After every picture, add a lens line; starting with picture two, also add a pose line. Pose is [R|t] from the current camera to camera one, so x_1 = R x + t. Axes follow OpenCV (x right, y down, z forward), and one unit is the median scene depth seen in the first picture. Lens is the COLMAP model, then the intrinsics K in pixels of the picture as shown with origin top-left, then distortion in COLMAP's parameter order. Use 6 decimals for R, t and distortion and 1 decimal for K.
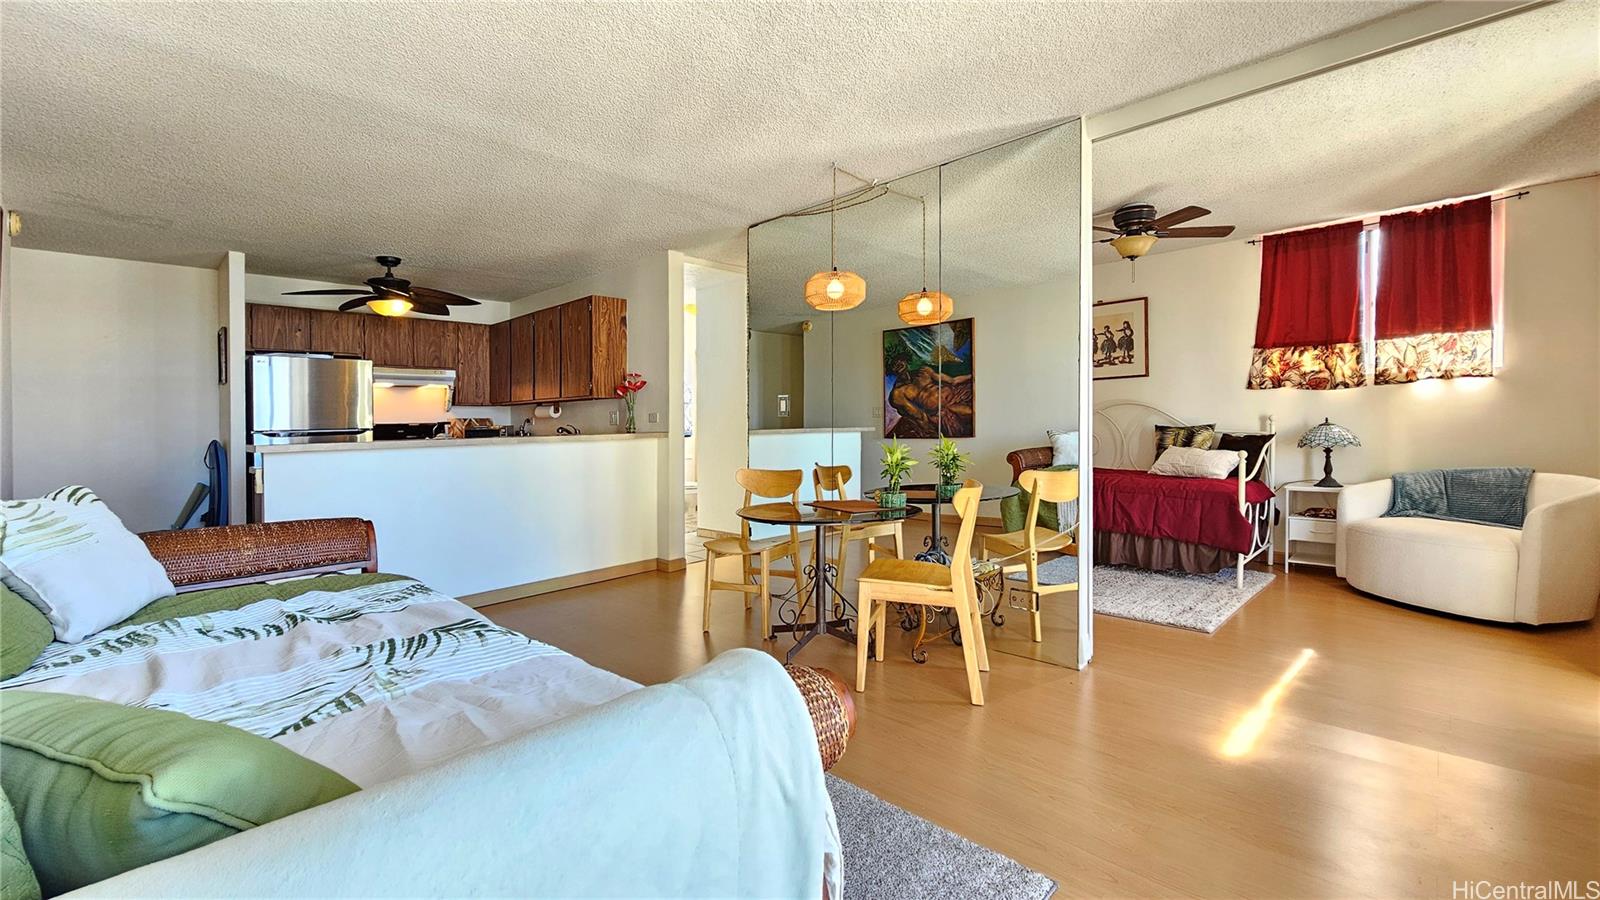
lens RADIAL K [[650.0, 0, 801.5], [0, 650.0, 438.4], [0, 0, 1]] dist [-0.002451, 0.000884]
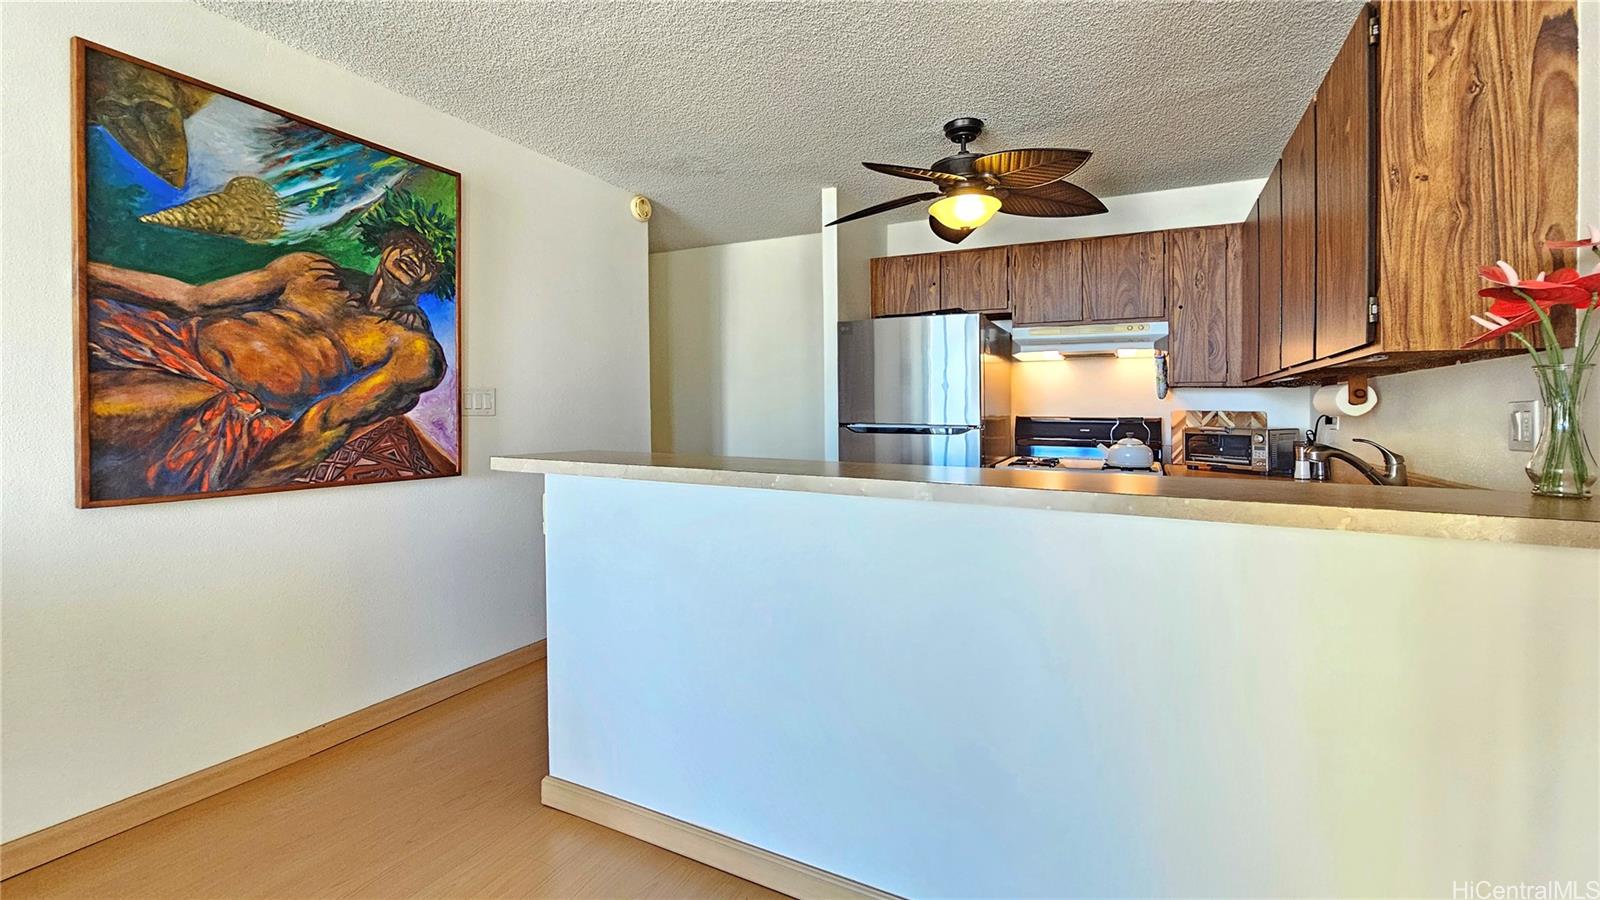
lens RADIAL K [[650.0, 0, 835.2], [0, 650.0, 406.5], [0, 0, 1]] dist [-0.002451, 0.000884]
pose [[0.308967, 0.016324, -0.950933, -0.113066], [-0.040438, 0.999174, 0.004013, -0.027372], [0.950213, 0.037214, 0.309372, 0.617042]]
